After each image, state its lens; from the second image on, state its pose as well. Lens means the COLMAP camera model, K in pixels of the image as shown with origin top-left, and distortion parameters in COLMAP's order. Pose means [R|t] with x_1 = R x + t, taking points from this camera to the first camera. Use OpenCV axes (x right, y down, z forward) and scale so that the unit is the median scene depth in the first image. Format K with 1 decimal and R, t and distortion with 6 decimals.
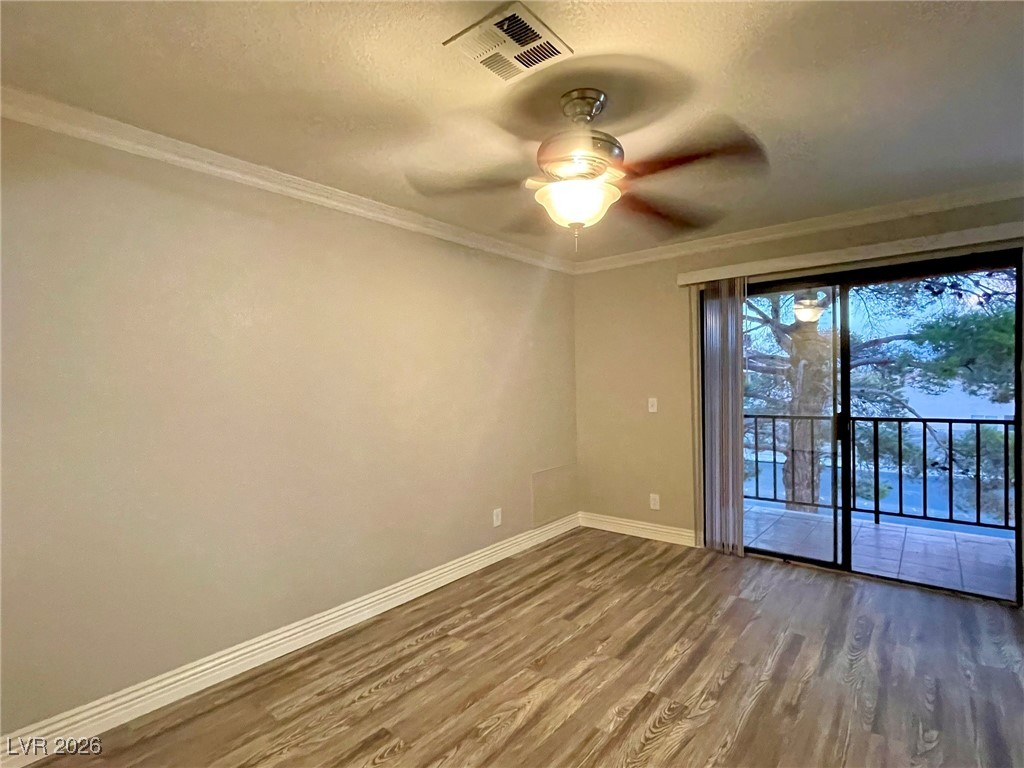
lens RADIAL K [[508.0, 0, 514.4], [0, 508.0, 388.4], [0, 0, 1]] dist [0.001348, 0.001519]
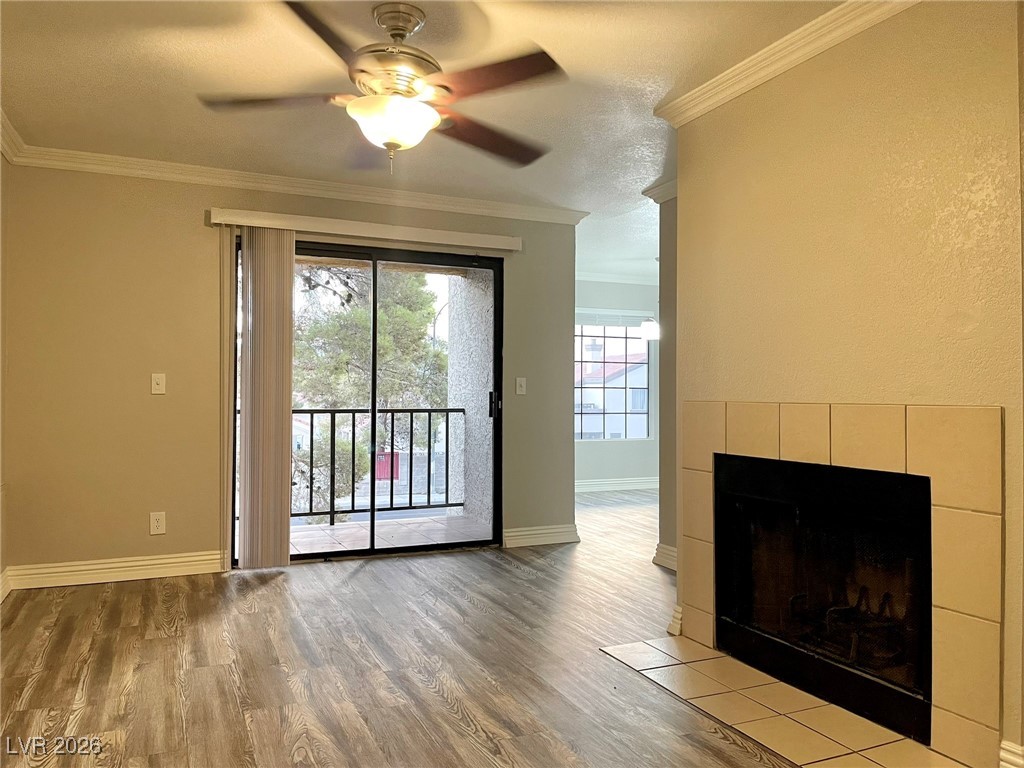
lens RADIAL K [[760.2, 0, 512.5], [0, 760.2, 384.4], [0, 0, 1]] dist [0.021229, -0.014740]
pose [[0.453011, 0.034749, 0.890828, -0.646828], [-0.002204, 0.999281, -0.037859, 0.106486], [-0.891502, 0.015187, 0.452762, 0.138504]]
